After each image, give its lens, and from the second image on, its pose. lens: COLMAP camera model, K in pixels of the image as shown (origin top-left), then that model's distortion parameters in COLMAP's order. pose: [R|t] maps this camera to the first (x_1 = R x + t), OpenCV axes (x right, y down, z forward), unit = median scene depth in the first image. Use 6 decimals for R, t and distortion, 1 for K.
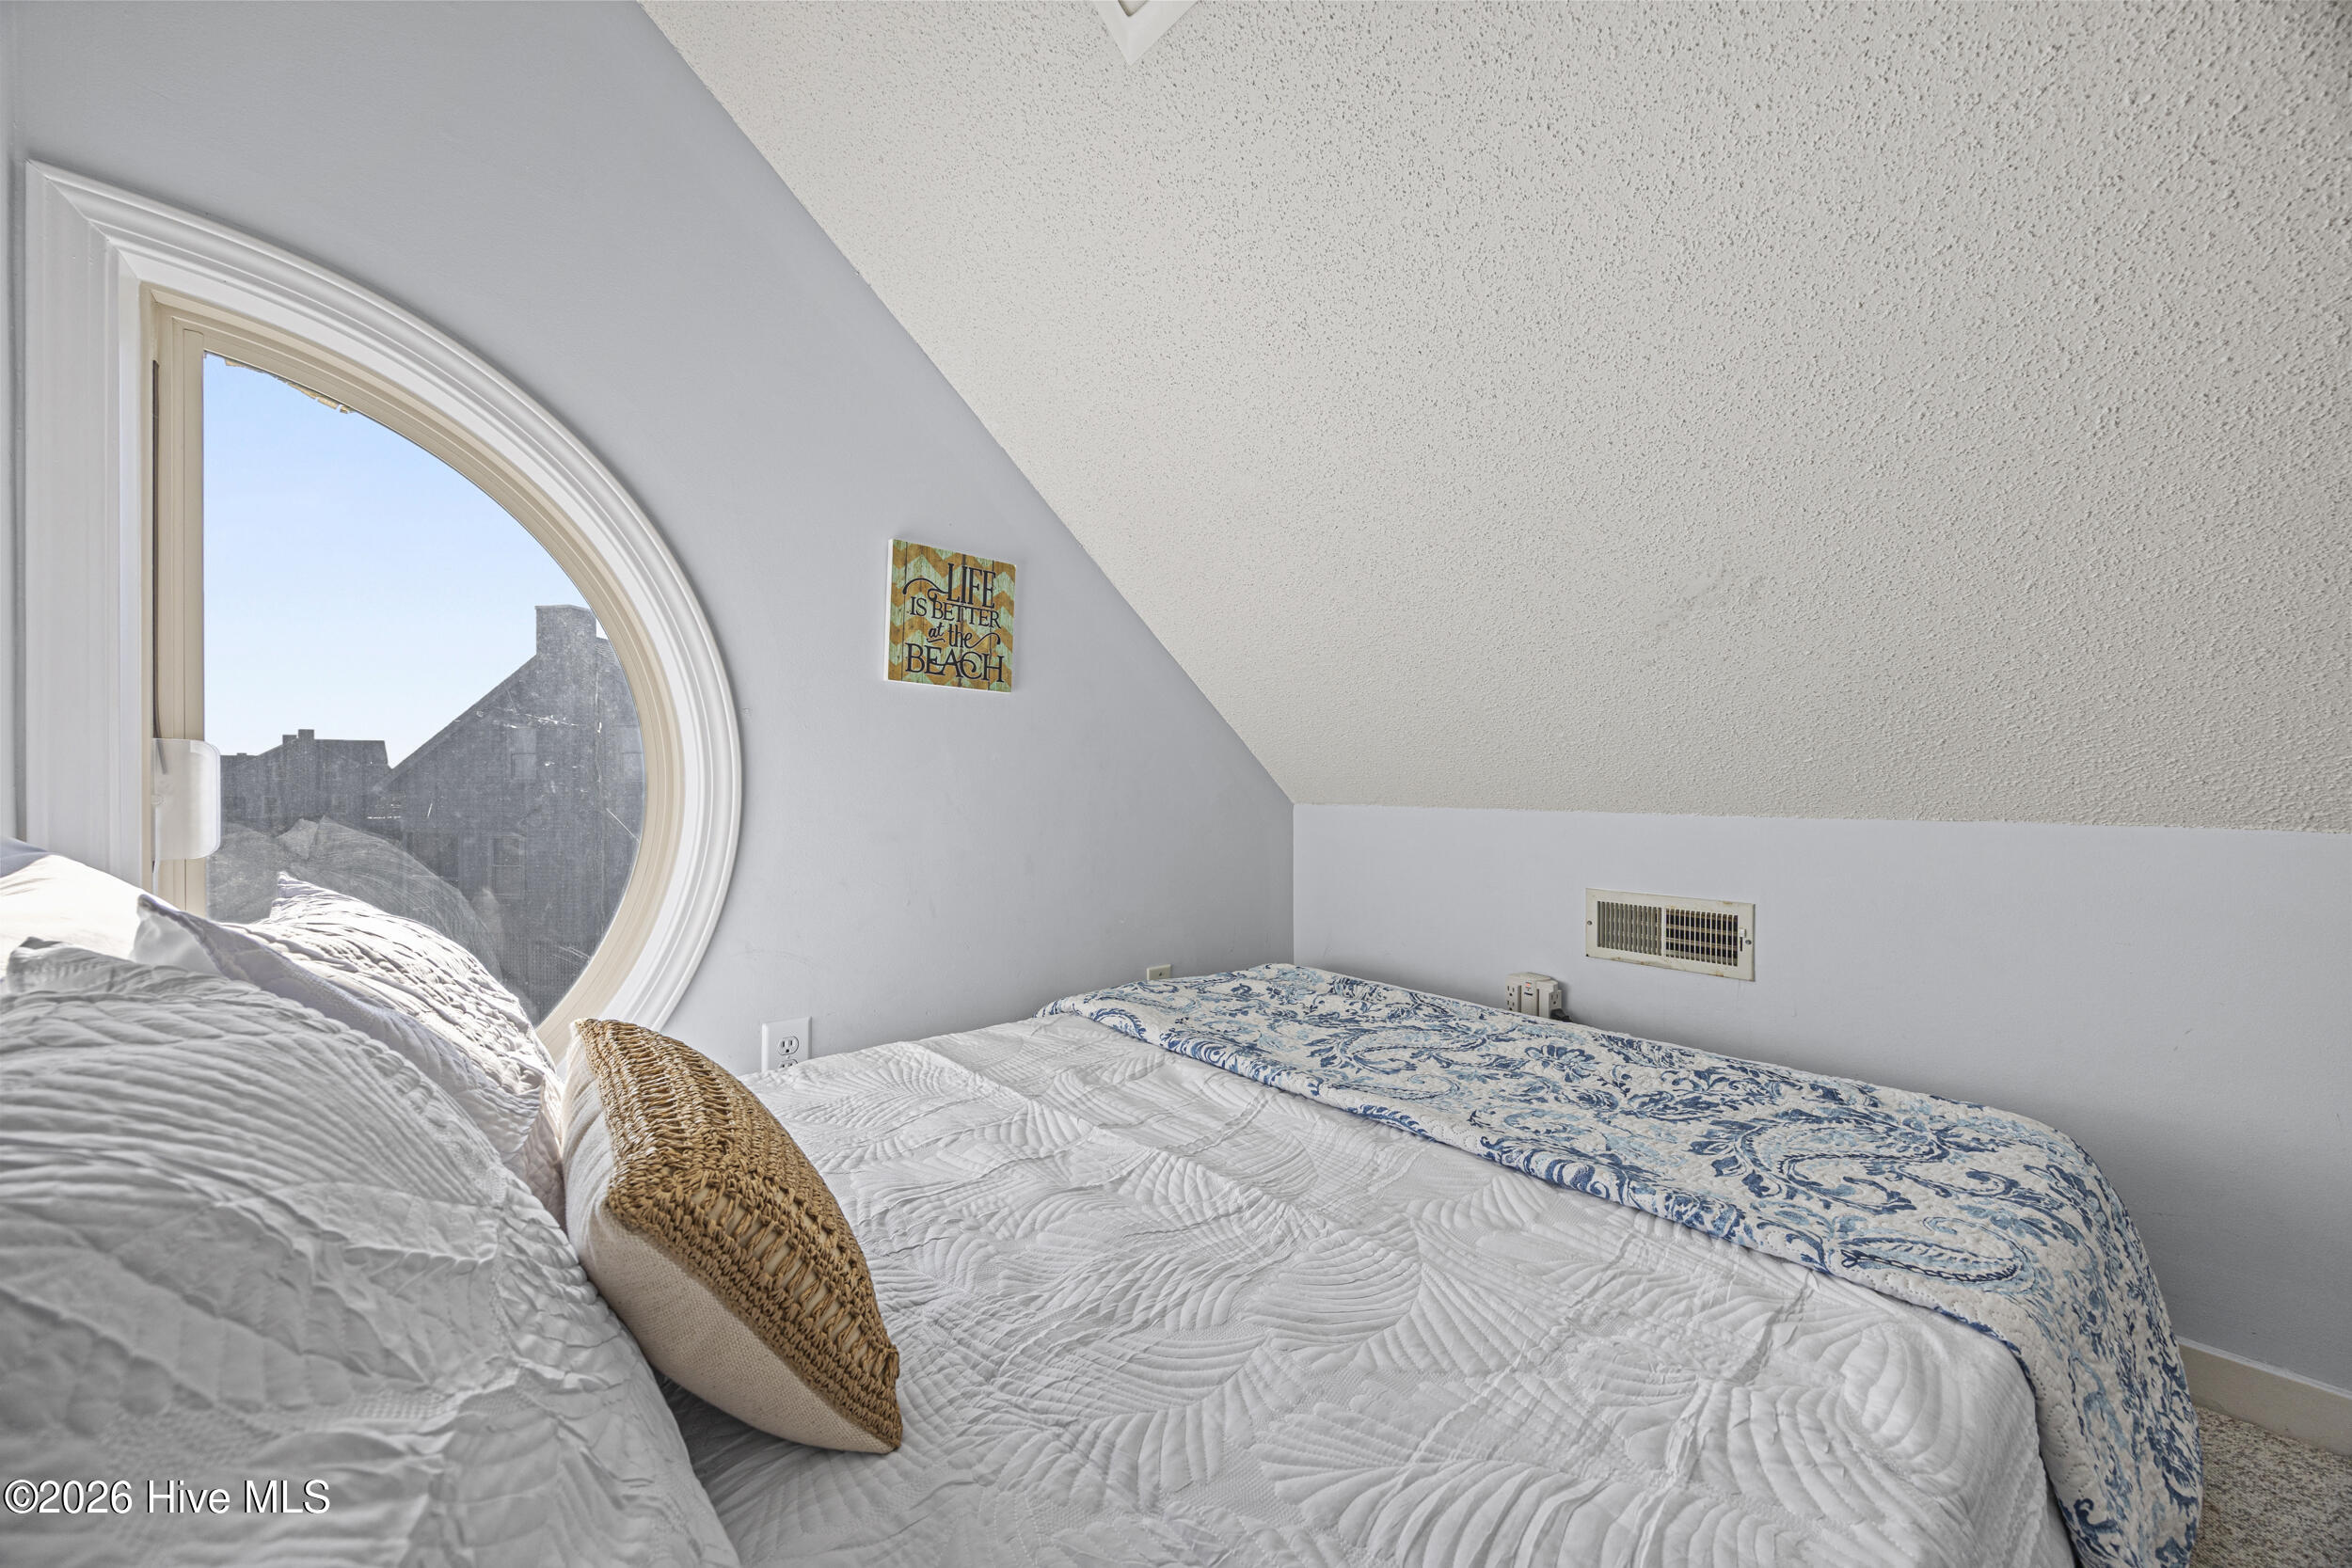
lens RADIAL K [[891.5, 0, 1172.4], [0, 891.5, 784.7], [0, 0, 1]] dist [-0.002986, -0.000485]
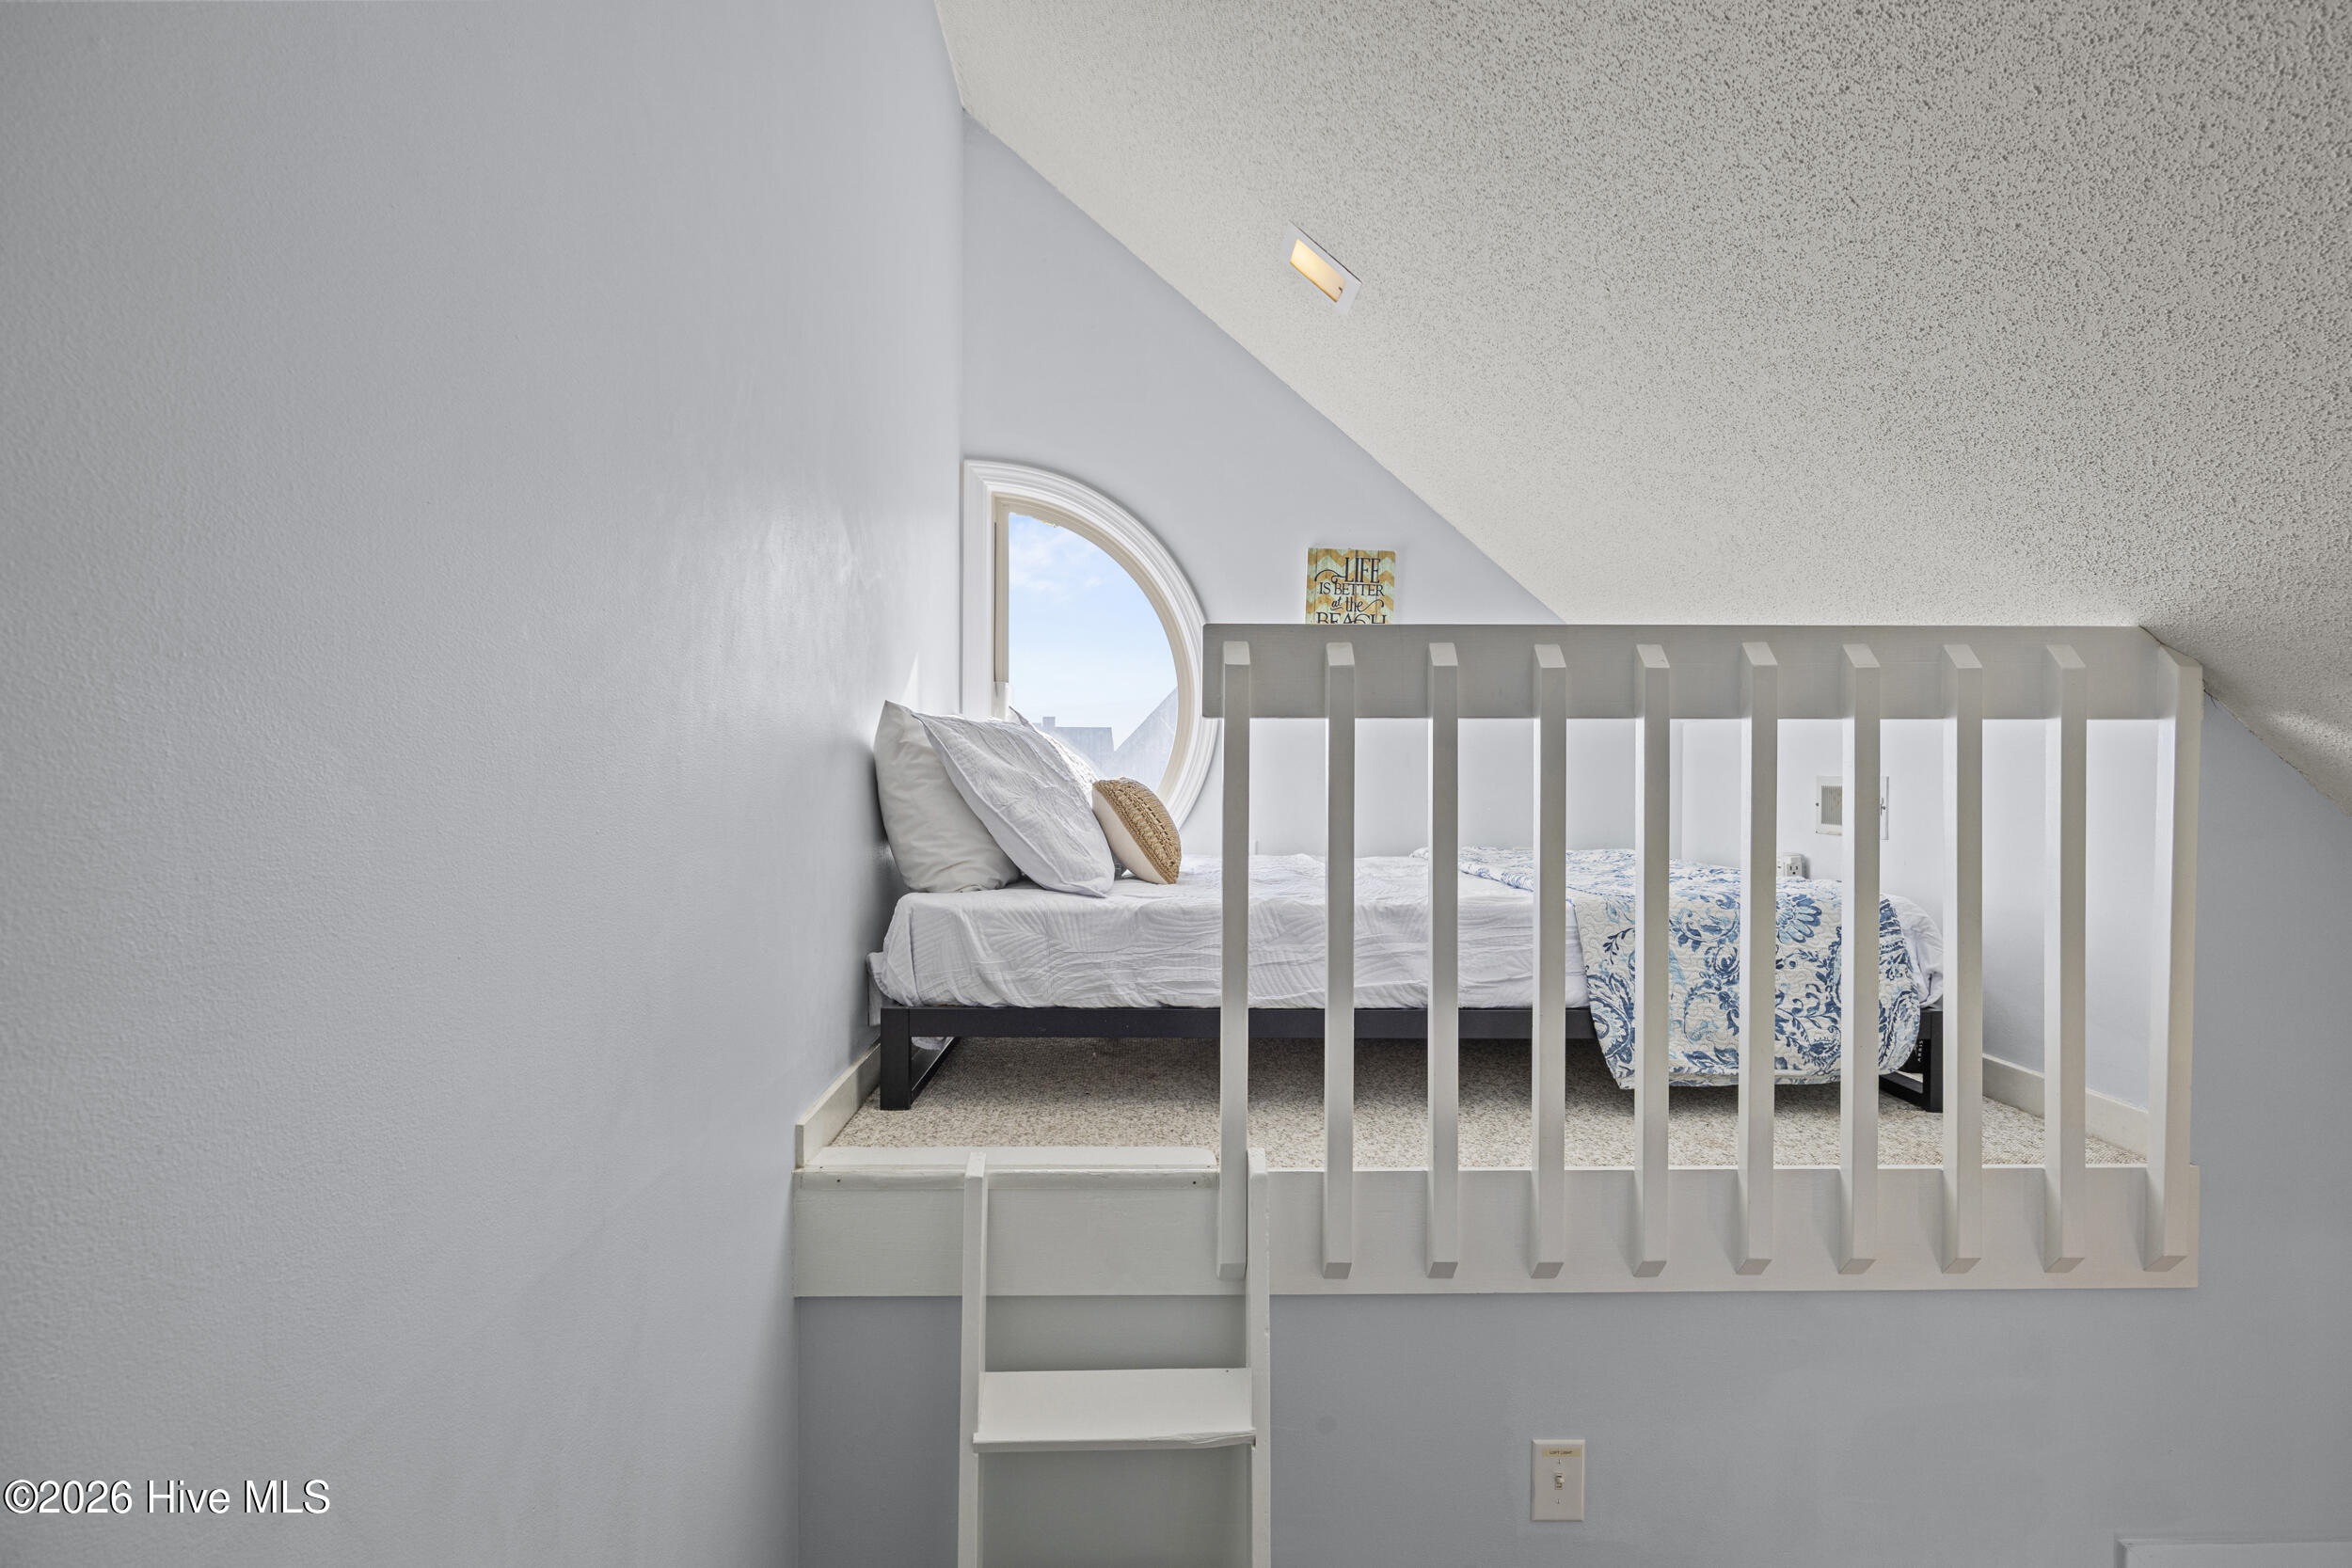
lens RADIAL K [[1334.8, 0, 1180.1], [0, 1334.8, 780.2], [0, 0, 1]] dist [-0.001958, 0.000237]
pose [[0.781385, 0.009694, -0.623974, 0.963008], [-0.006374, 0.999951, 0.007553, 0.118686], [0.624017, -0.001925, 0.781409, -0.970951]]
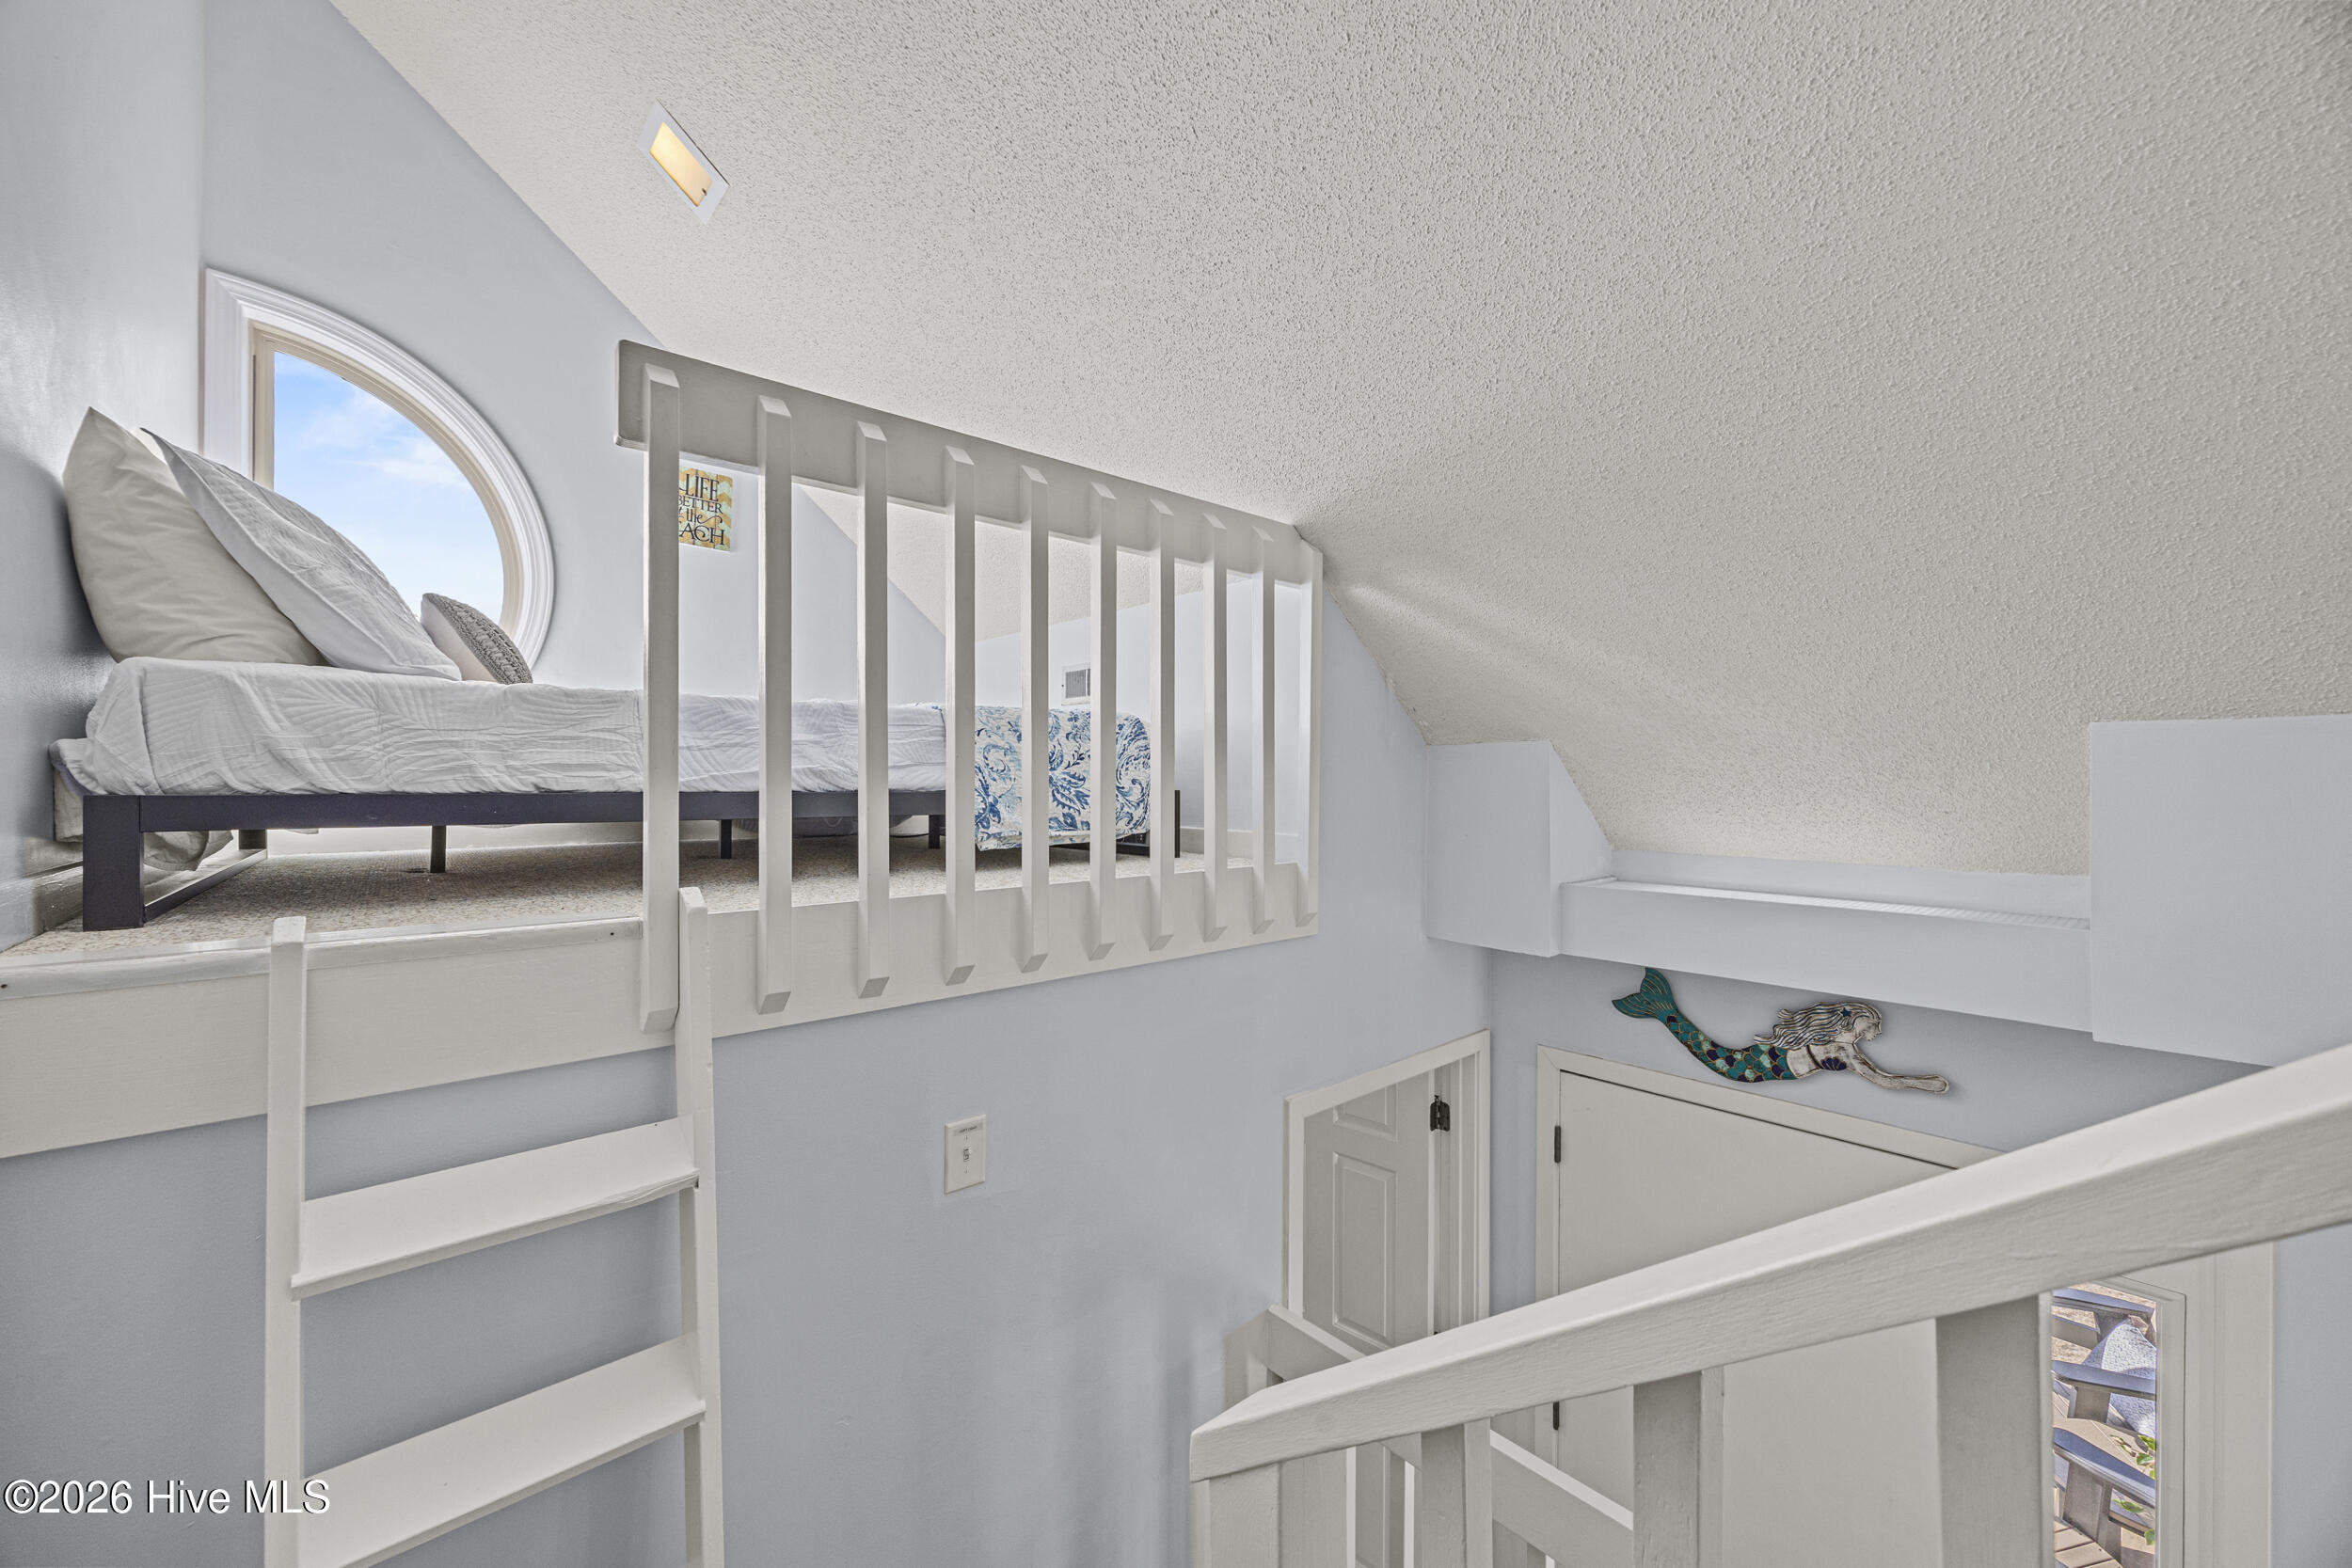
lens RADIAL K [[891.5, 0, 1170.9], [0, 891.5, 782.6], [0, 0, 1]] dist [-0.002986, -0.000485]
pose [[0.999857, 0.000598, 0.016874, 0.680767], [-0.000575, 0.999999, -0.001364, 0.365681], [-0.016875, 0.001354, 0.999857, -0.778673]]
